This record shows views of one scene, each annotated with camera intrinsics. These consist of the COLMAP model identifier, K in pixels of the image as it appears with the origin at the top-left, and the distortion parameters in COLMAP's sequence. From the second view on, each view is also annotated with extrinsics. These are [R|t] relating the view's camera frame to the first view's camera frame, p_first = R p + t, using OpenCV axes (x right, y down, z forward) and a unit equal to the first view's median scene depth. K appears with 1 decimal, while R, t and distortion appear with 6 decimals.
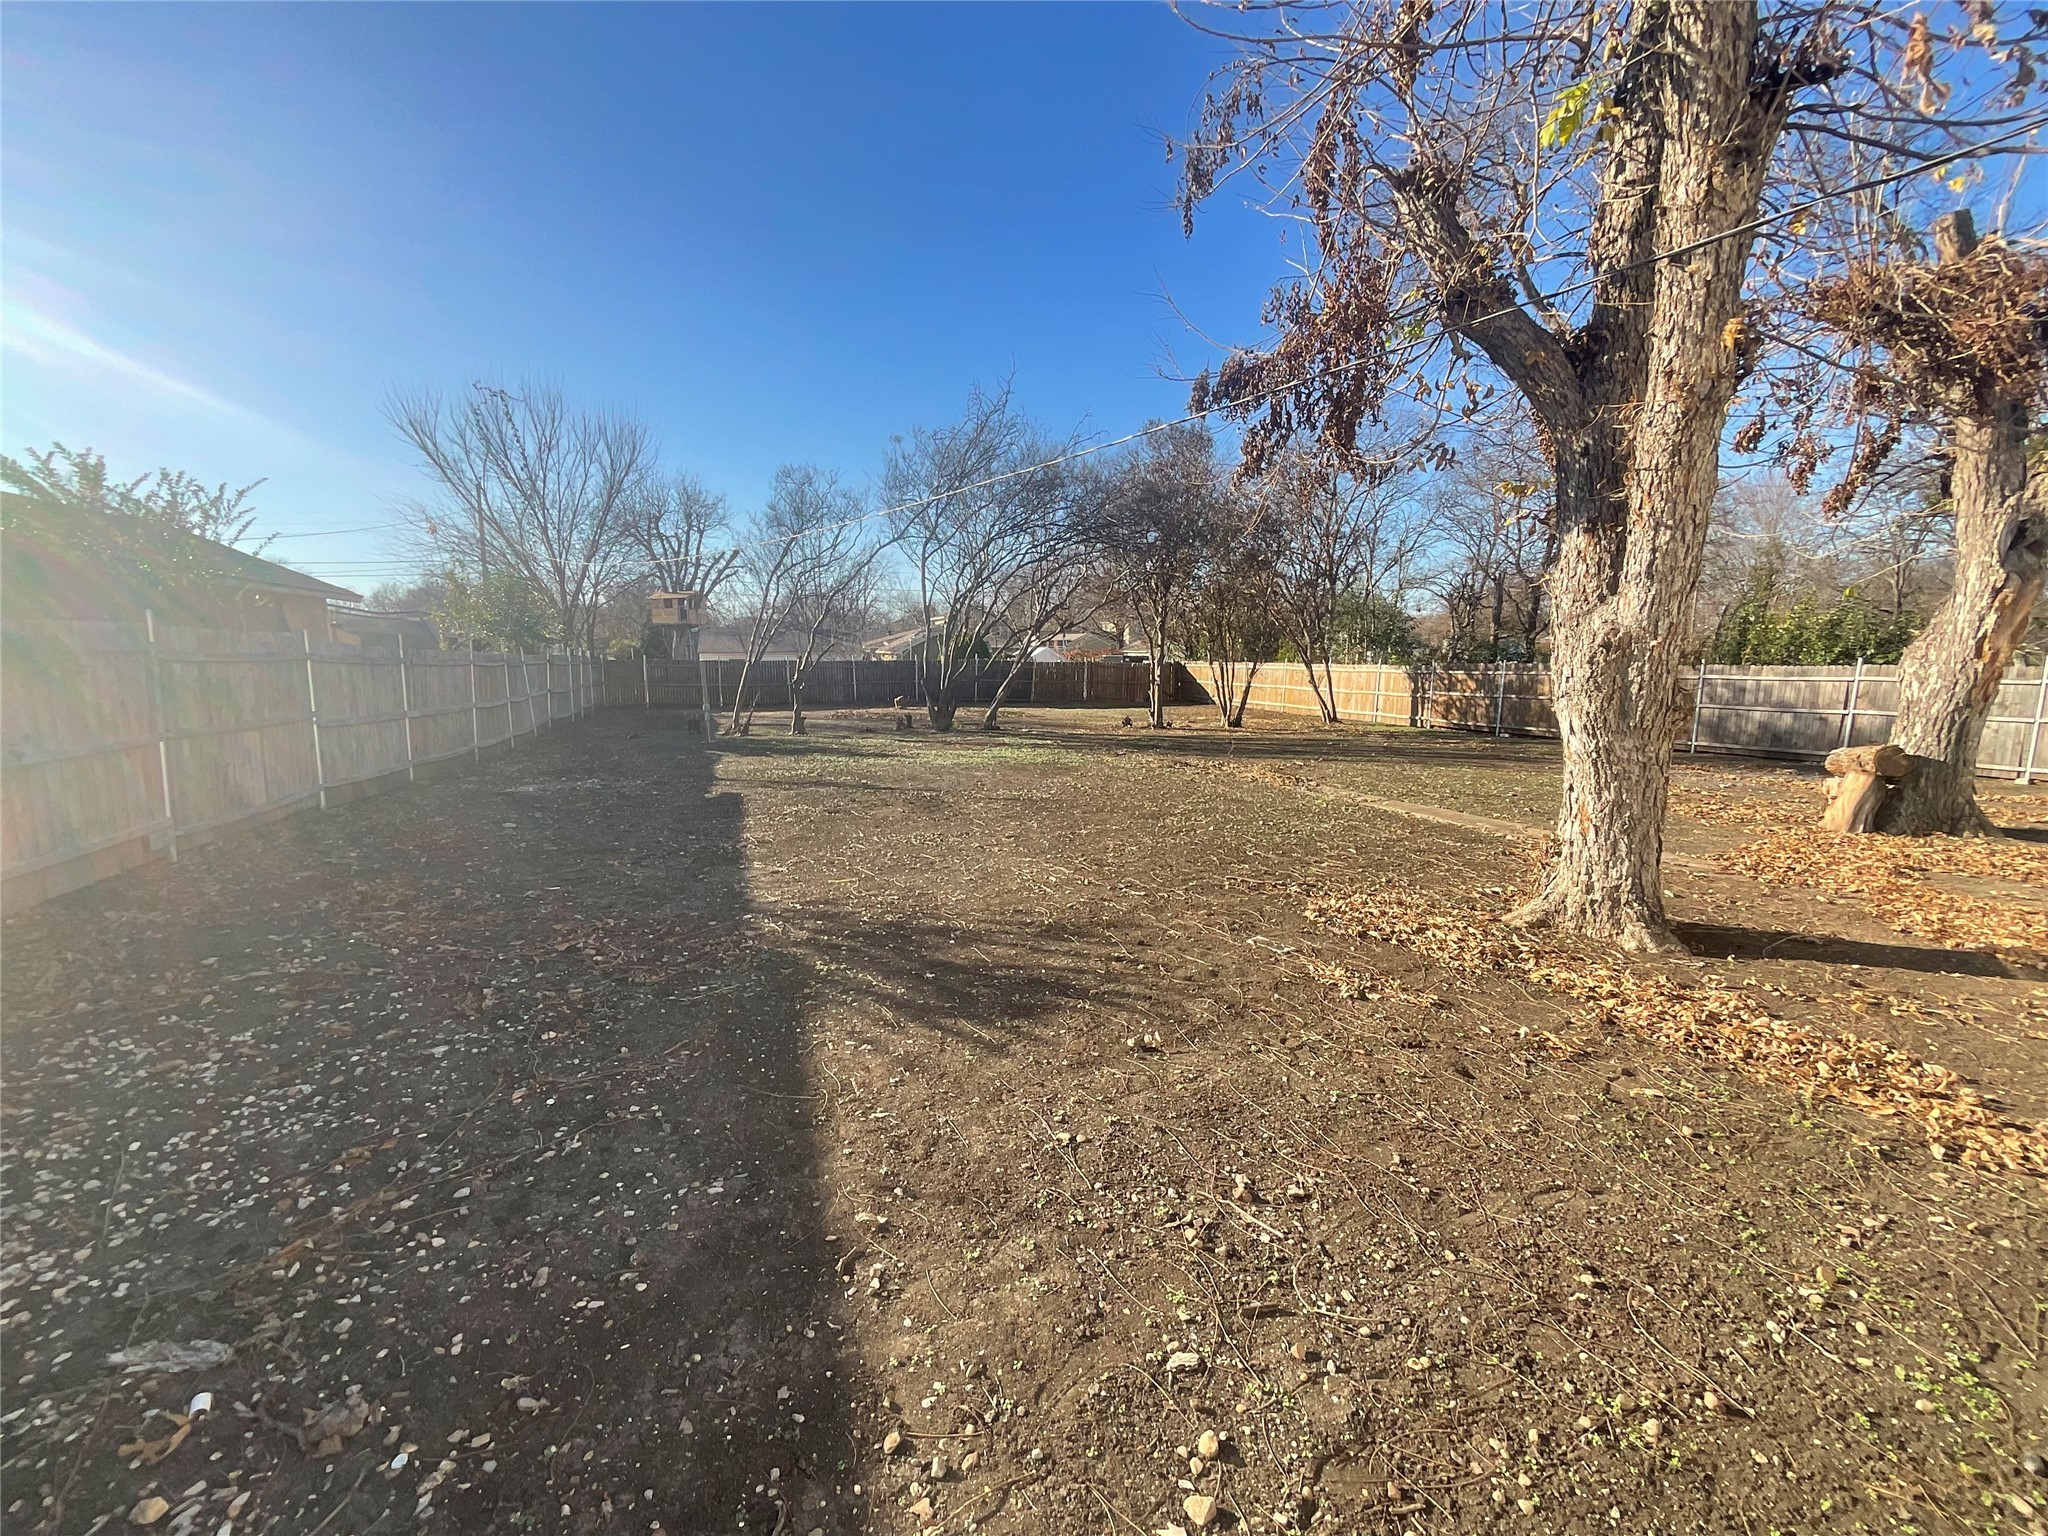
lens RADIAL K [[827.9, 0, 1030.2], [0, 827.9, 767.5], [0, 0, 1]] dist [0.004839, -0.001286]
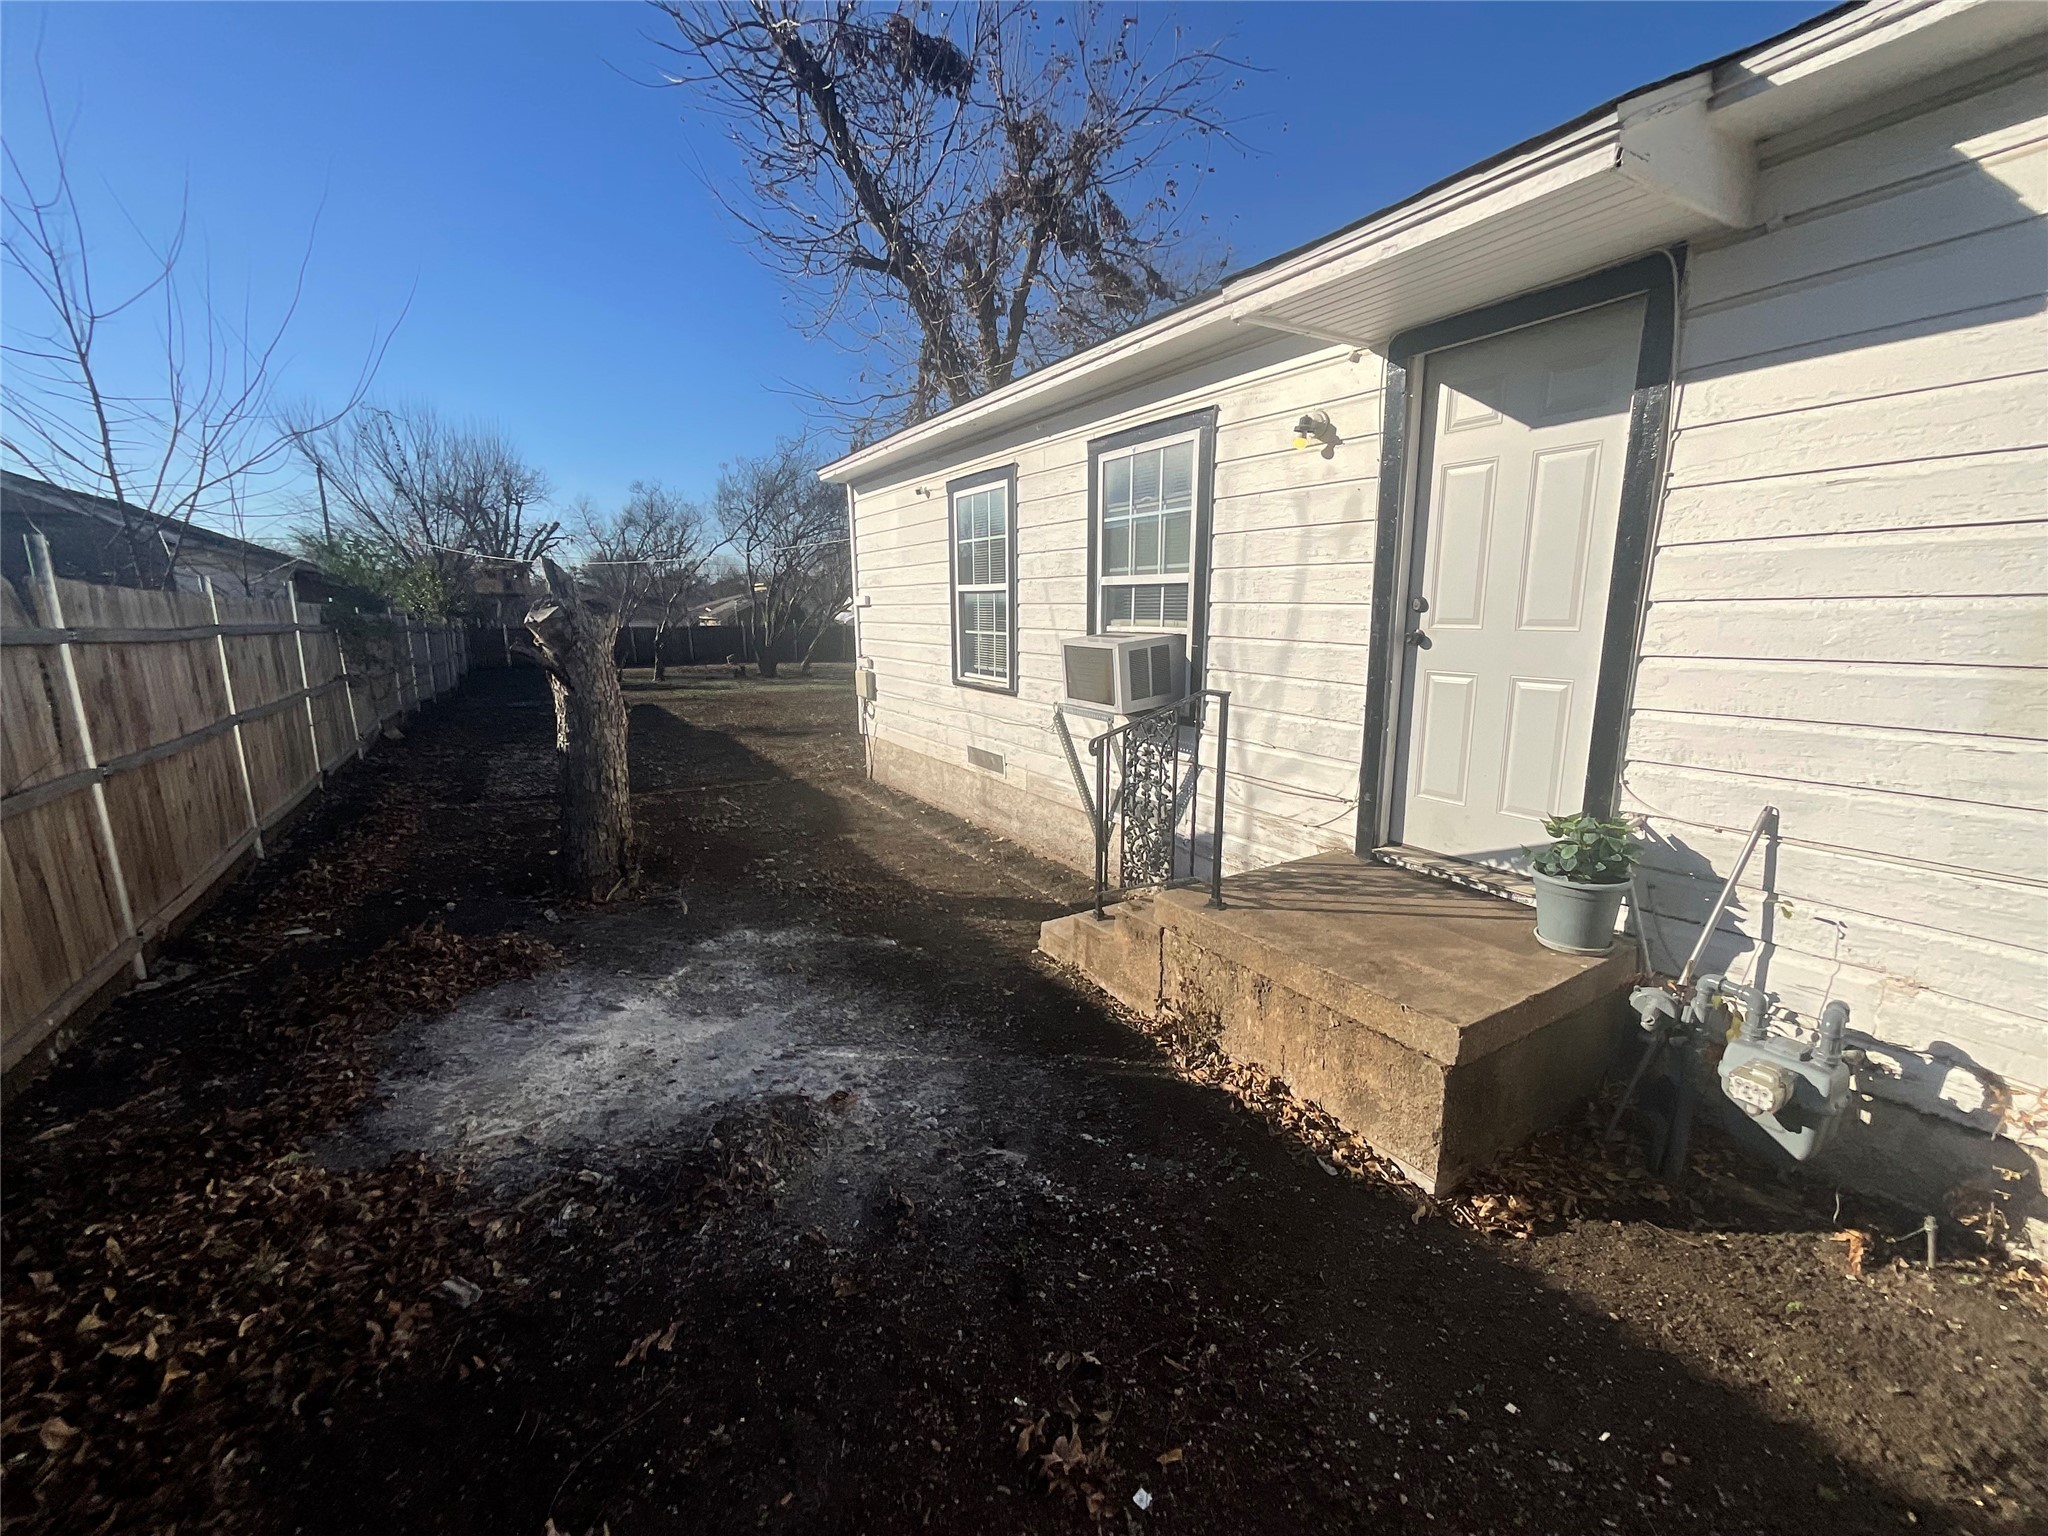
lens RADIAL K [[827.9, 0, 1014.1], [0, 827.9, 768.7], [0, 0, 1]] dist [0.004839, -0.001286]
pose [[0.983180, -0.042727, 0.177573, 0.035065], [0.034756, 0.998254, 0.047764, 0.044169], [-0.179303, -0.040789, 0.982948, -0.342479]]
